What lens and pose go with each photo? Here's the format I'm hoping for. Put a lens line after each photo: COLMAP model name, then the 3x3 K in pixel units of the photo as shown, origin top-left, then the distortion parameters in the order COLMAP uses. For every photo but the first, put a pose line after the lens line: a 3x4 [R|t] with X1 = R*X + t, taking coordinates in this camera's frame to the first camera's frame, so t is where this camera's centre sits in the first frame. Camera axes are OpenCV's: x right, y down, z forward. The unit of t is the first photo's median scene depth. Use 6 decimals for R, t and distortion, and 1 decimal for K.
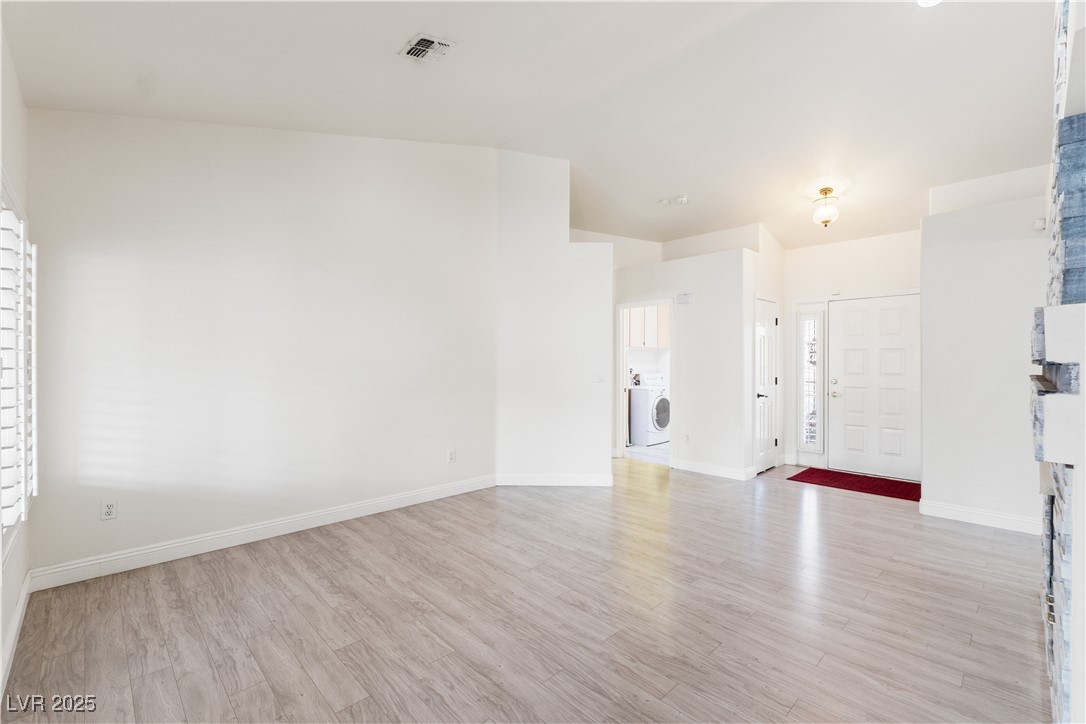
lens RADIAL K [[463.9, 0, 547.5], [0, 463.9, 363.7], [0, 0, 1]] dist [0.002739, 0.000562]
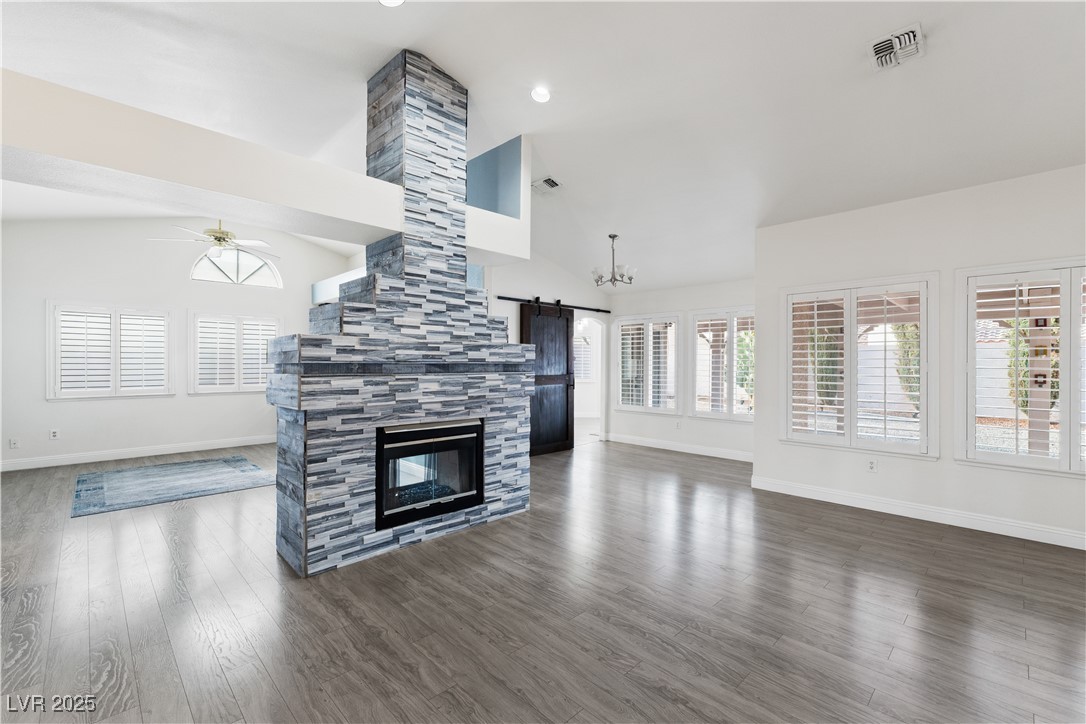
lens RADIAL K [[463.9, 0, 552.3], [0, 463.9, 363.6], [0, 0, 1]] dist [0.002739, 0.000562]
pose [[-0.999944, -0.004782, -0.009438, 0.511980], [-0.004863, 0.999951, 0.008611, -0.011504], [0.009396, 0.008656, -0.999918, 2.116485]]
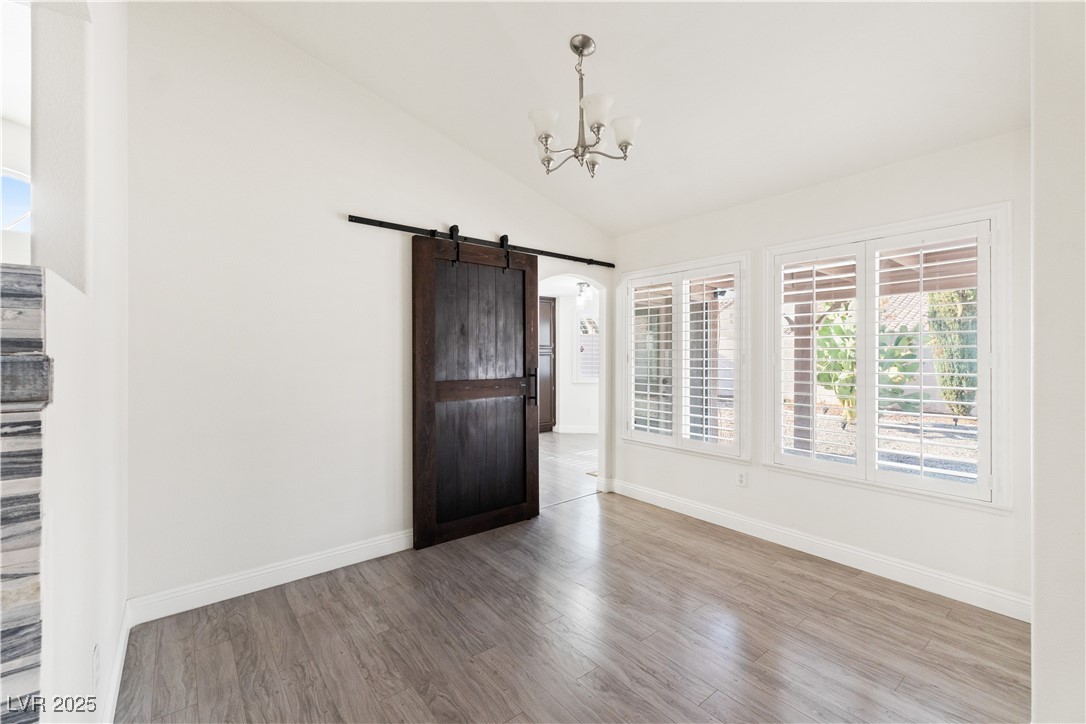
lens RADIAL K [[463.9, 0, 550.9], [0, 463.9, 353.0], [0, 0, 1]] dist [0.002739, 0.000562]
pose [[-0.995871, -0.000771, 0.090779, 0.180186], [-0.000567, 0.999997, 0.002277, -0.003946], [-0.090781, 0.002216, -0.995868, 0.807107]]
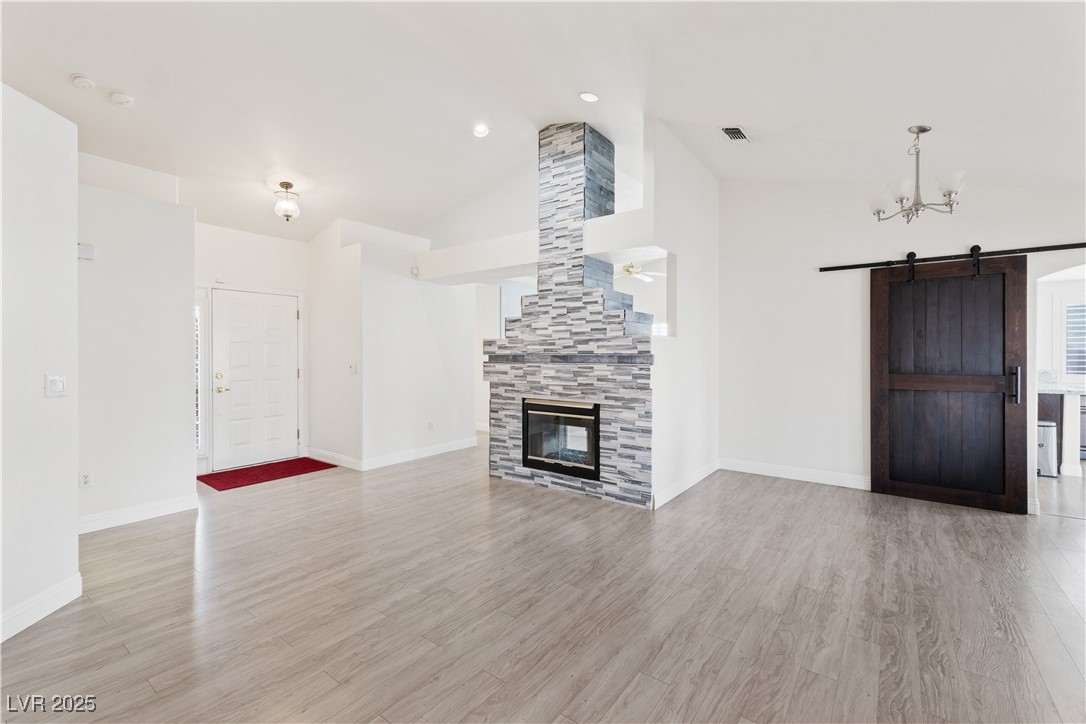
lens RADIAL K [[463.9, 0, 548.7], [0, 463.9, 356.2], [0, 0, 1]] dist [0.002739, 0.000562]
pose [[-0.157529, -0.004825, 0.987503, -0.874128], [0.005925, 0.999965, 0.005831, -0.005242], [-0.987497, 0.006770, -0.157495, 1.078061]]
